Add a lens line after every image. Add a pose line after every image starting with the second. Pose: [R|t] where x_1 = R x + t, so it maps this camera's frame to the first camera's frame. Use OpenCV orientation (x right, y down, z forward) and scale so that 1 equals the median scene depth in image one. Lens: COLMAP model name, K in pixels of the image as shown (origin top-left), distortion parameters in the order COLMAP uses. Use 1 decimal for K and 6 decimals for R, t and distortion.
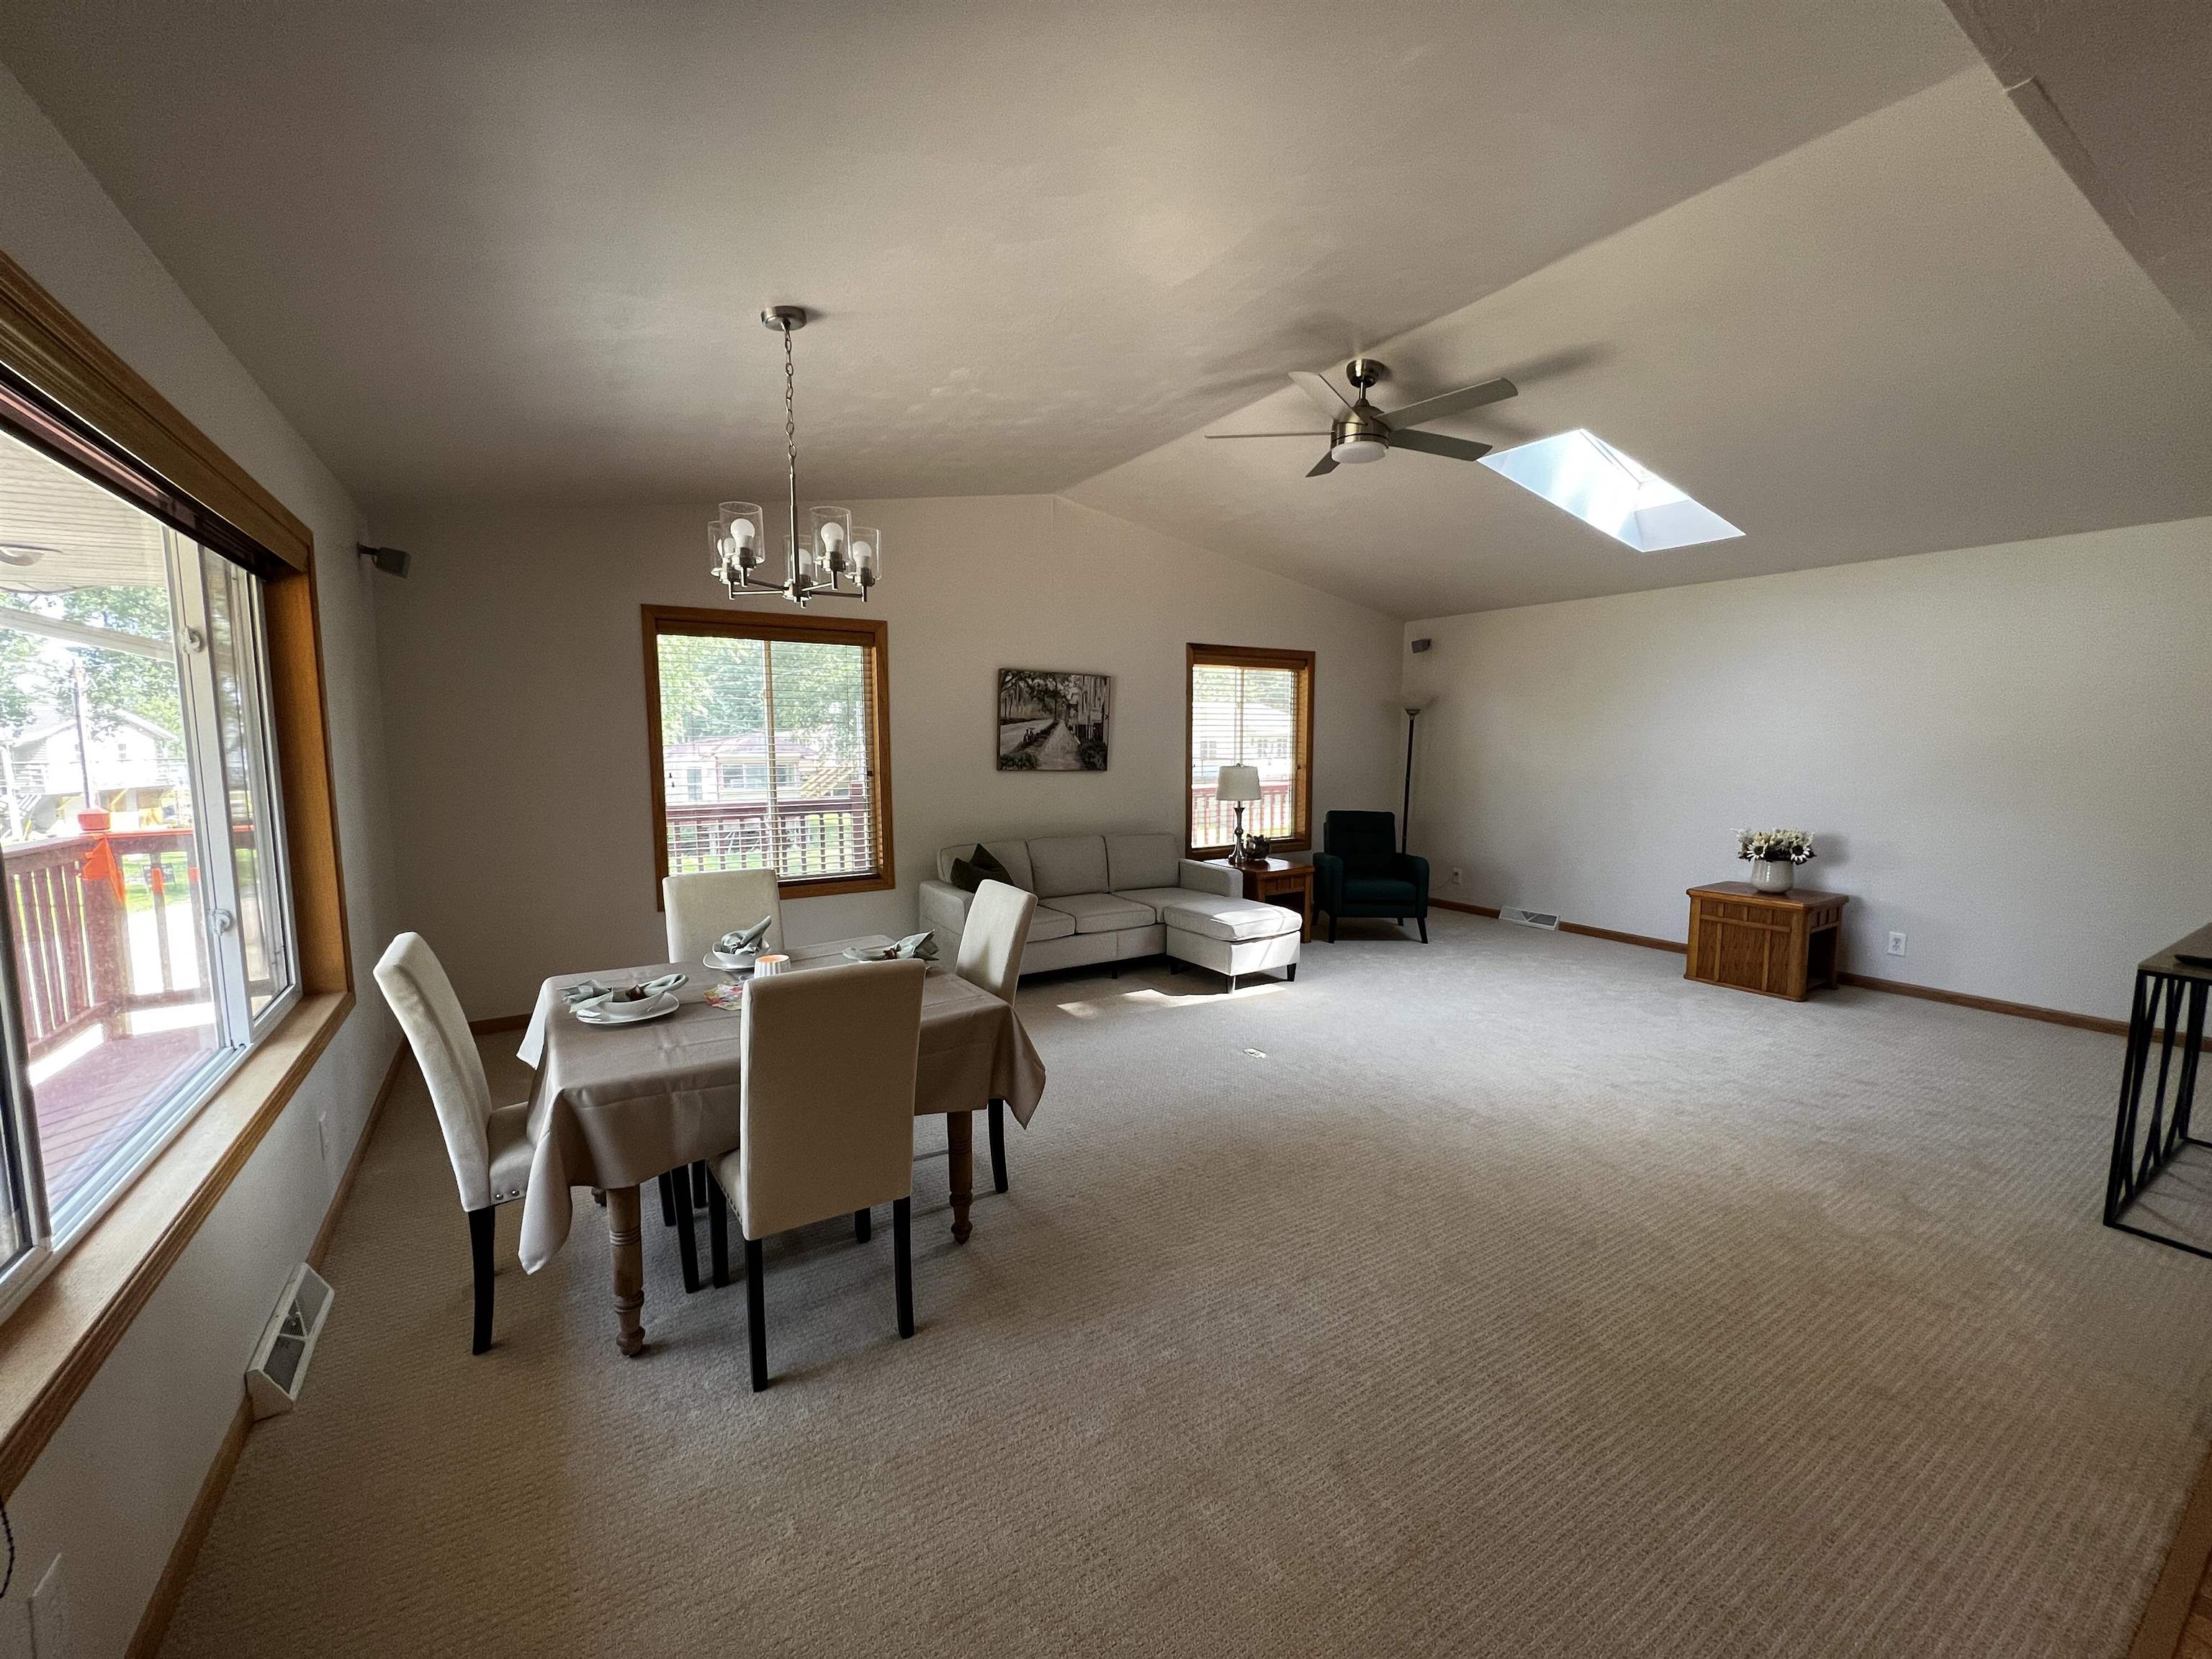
lens RADIAL K [[885.9, 0, 1103.3], [0, 885.9, 832.4], [0, 0, 1]] dist [-0.002800, 0.000581]
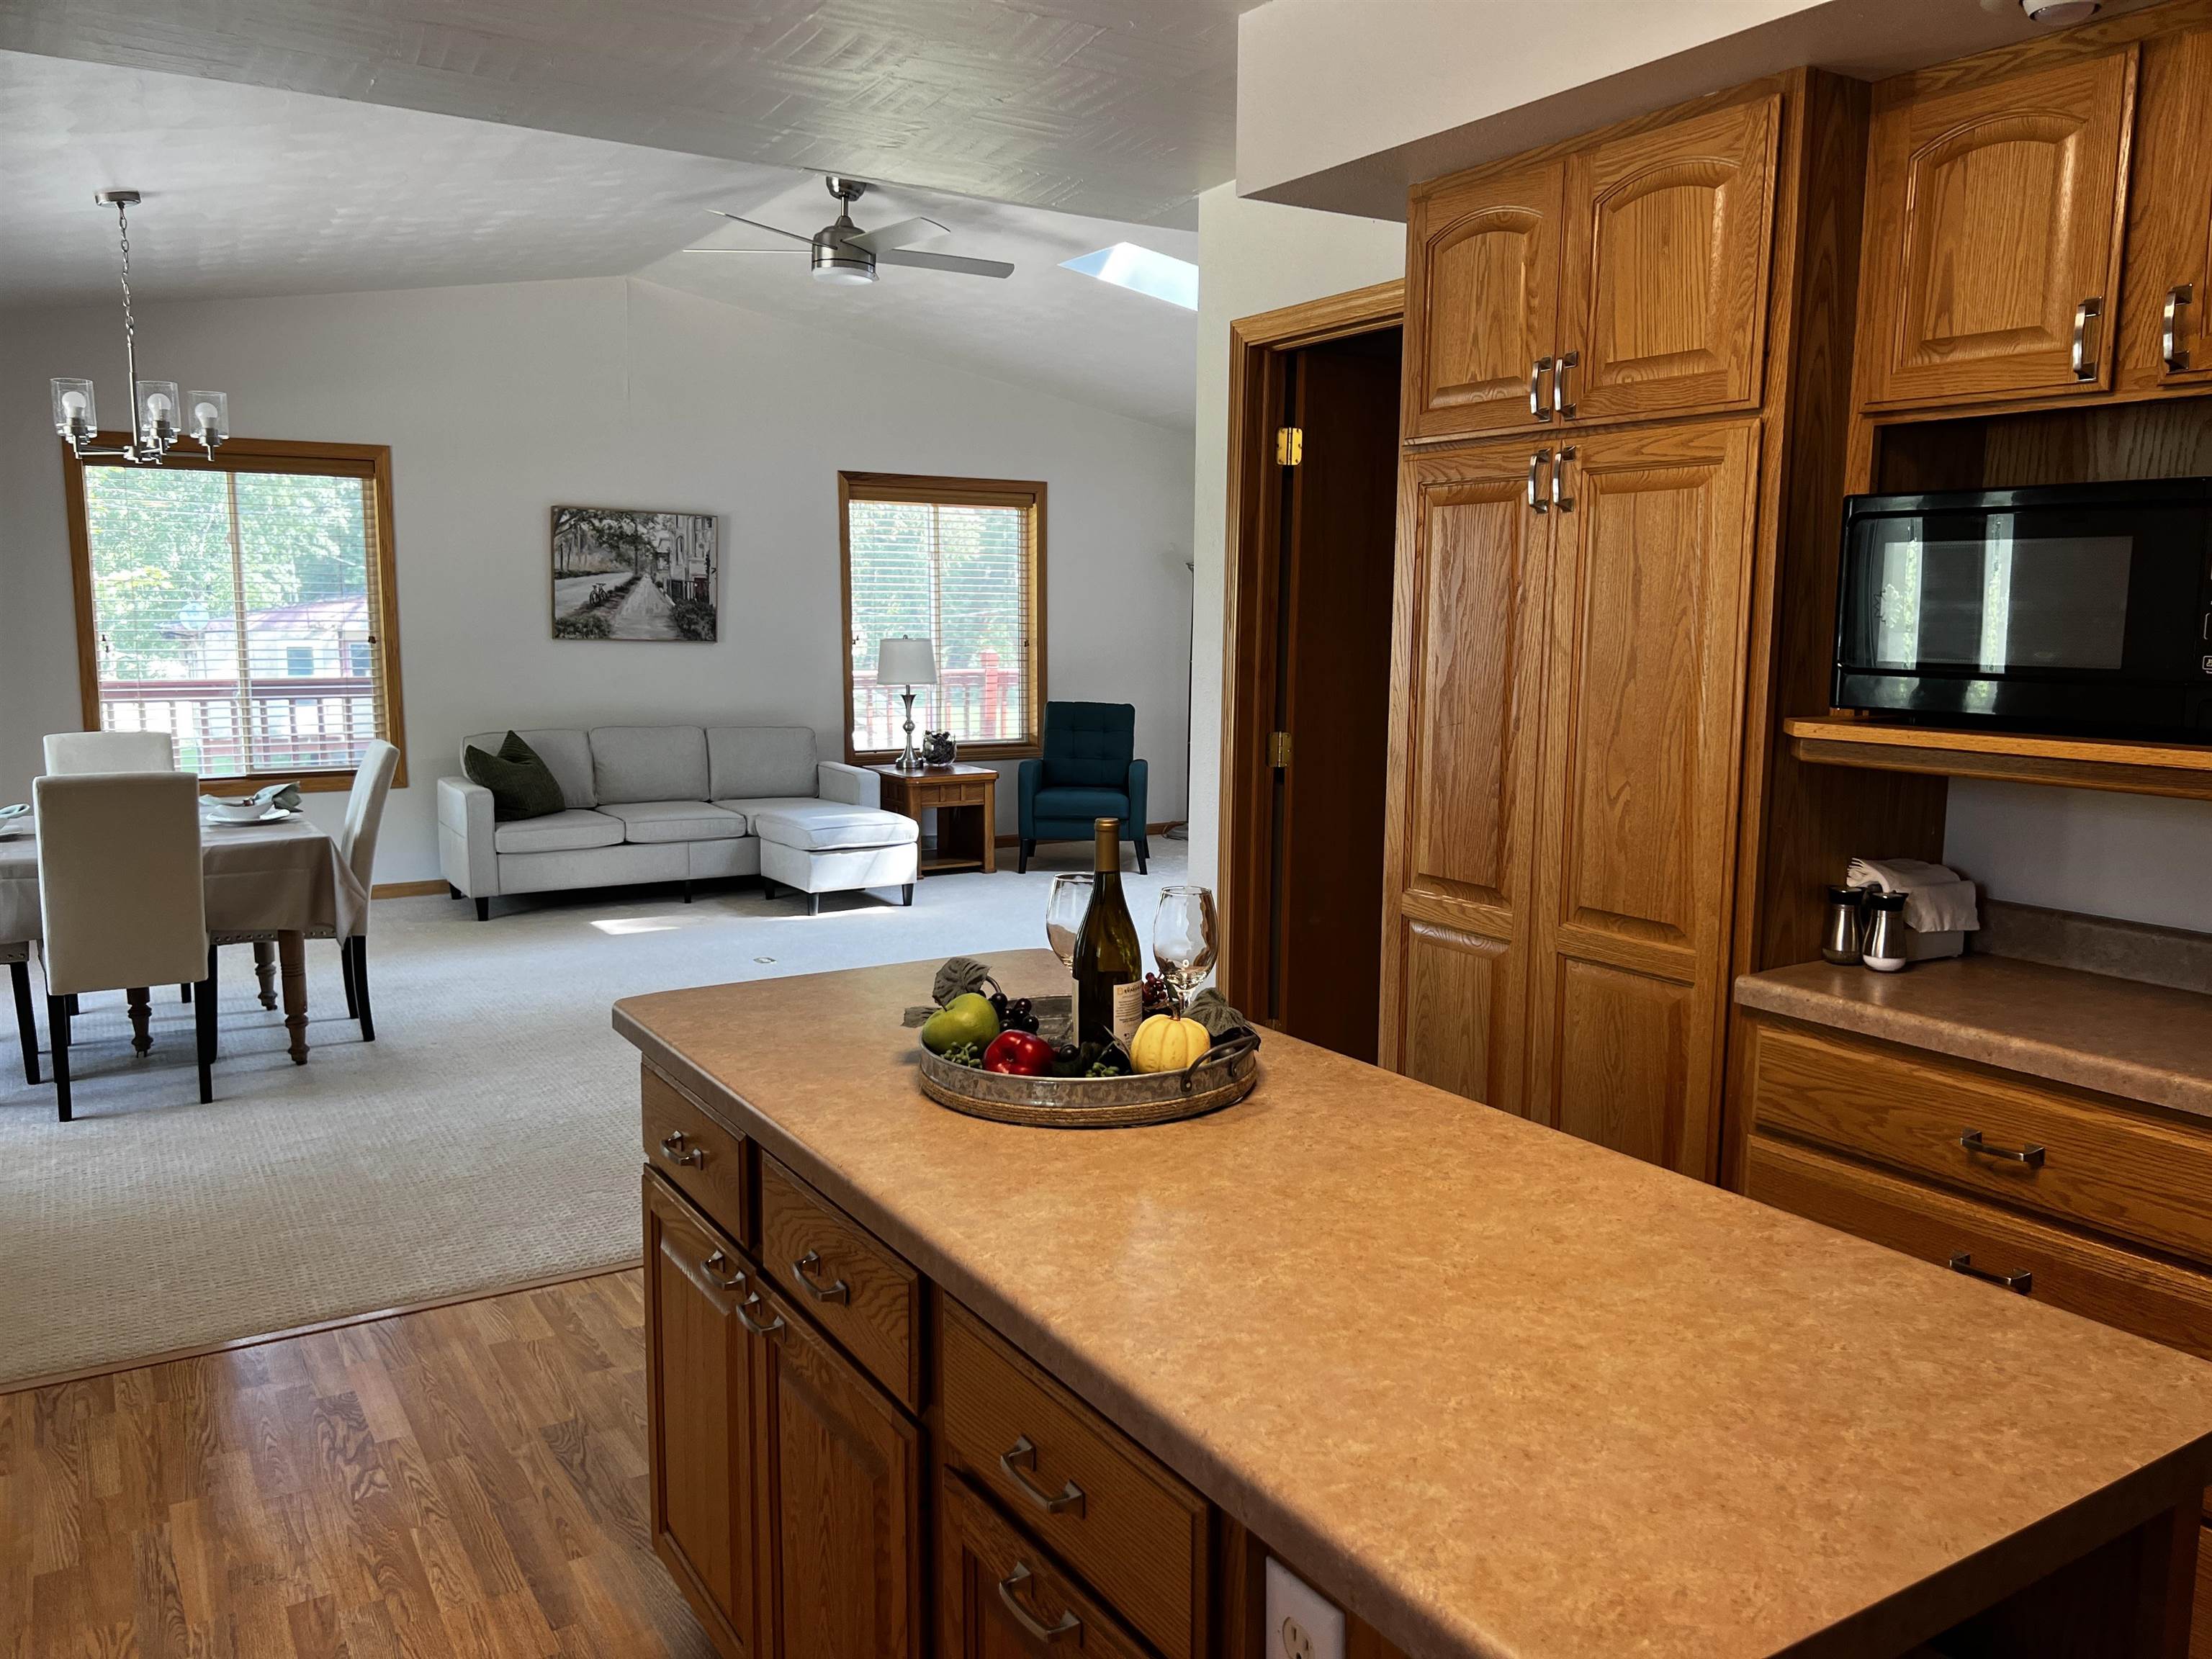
lens RADIAL K [[1665.5, 0, 1107.4], [0, 1665.5, 831.0], [0, 0, 1]] dist [0.048564, -0.058591]
pose [[0.999942, 0.008364, -0.006835, 0.373252], [-0.008162, 0.999544, 0.029079, 0.051009], [0.007076, -0.029021, 0.999554, -0.457598]]
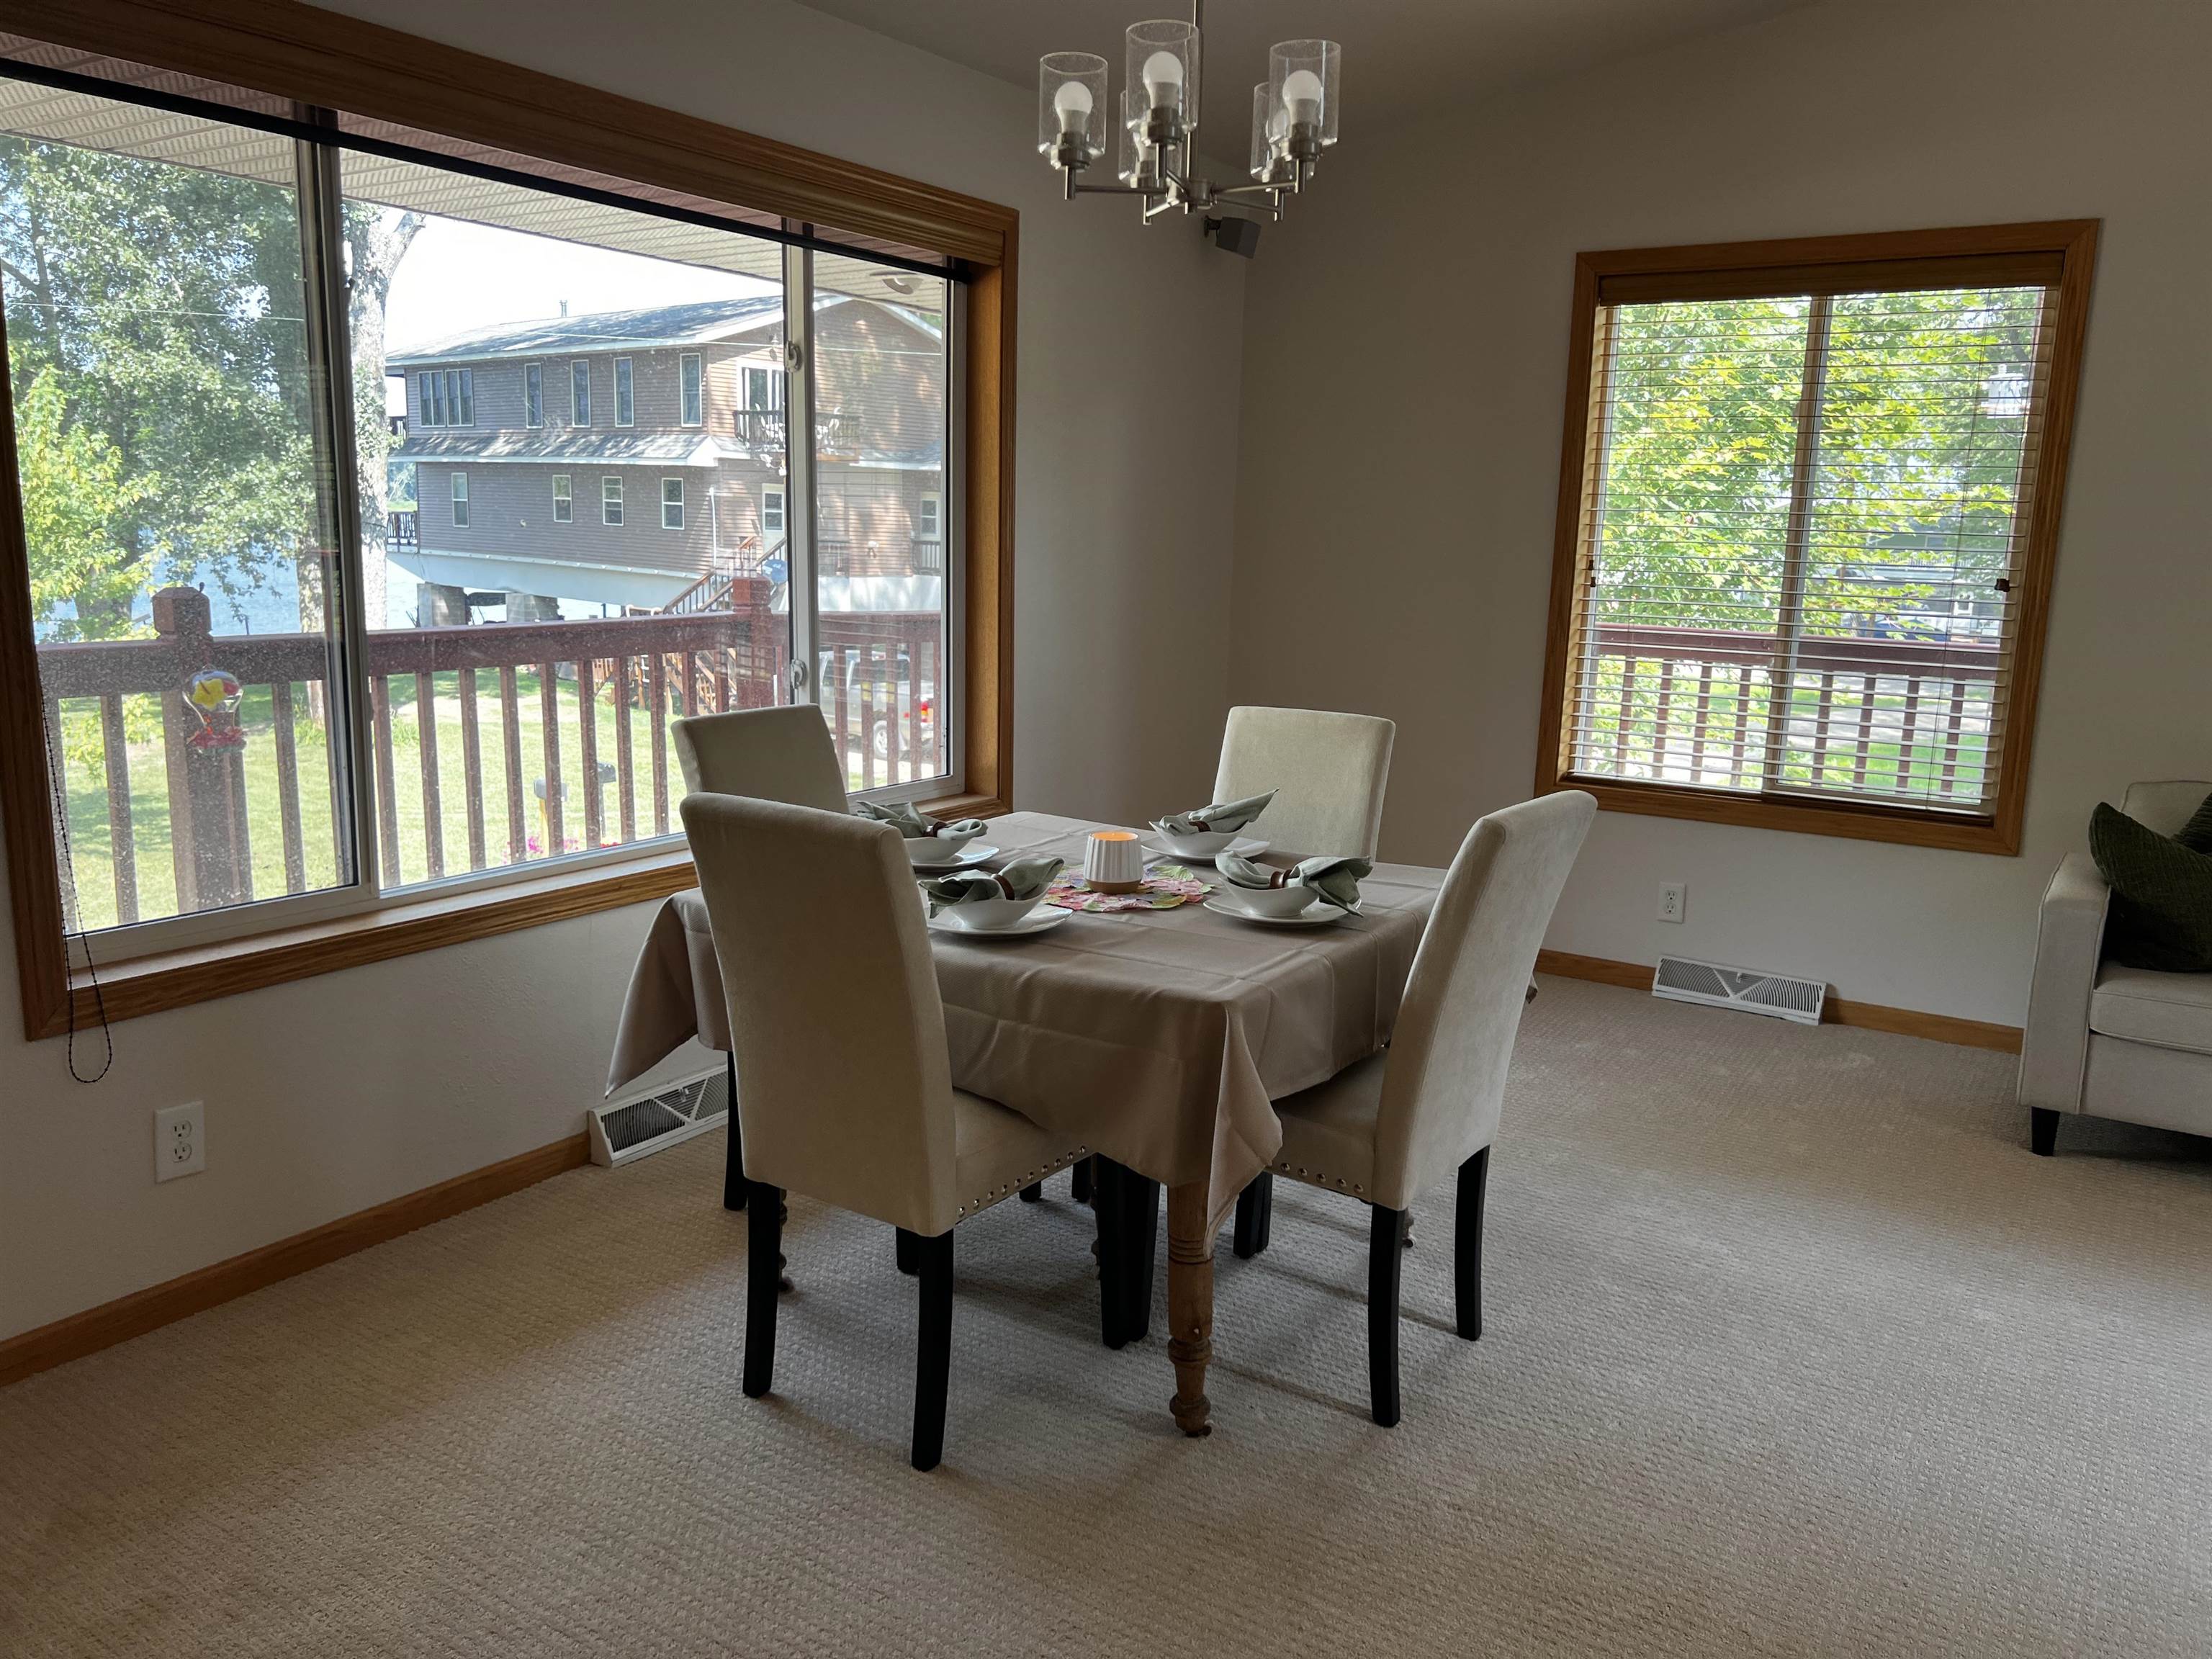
lens RADIAL K [[1665.5, 0, 1104.6], [0, 1665.5, 819.9], [0, 0, 1]] dist [0.048564, -0.058591]
pose [[0.421258, 0.175939, -0.889712, 0.284898], [-0.123709, 0.982981, 0.135809, -0.009352], [0.898464, 0.052855, 0.435854, 0.227644]]
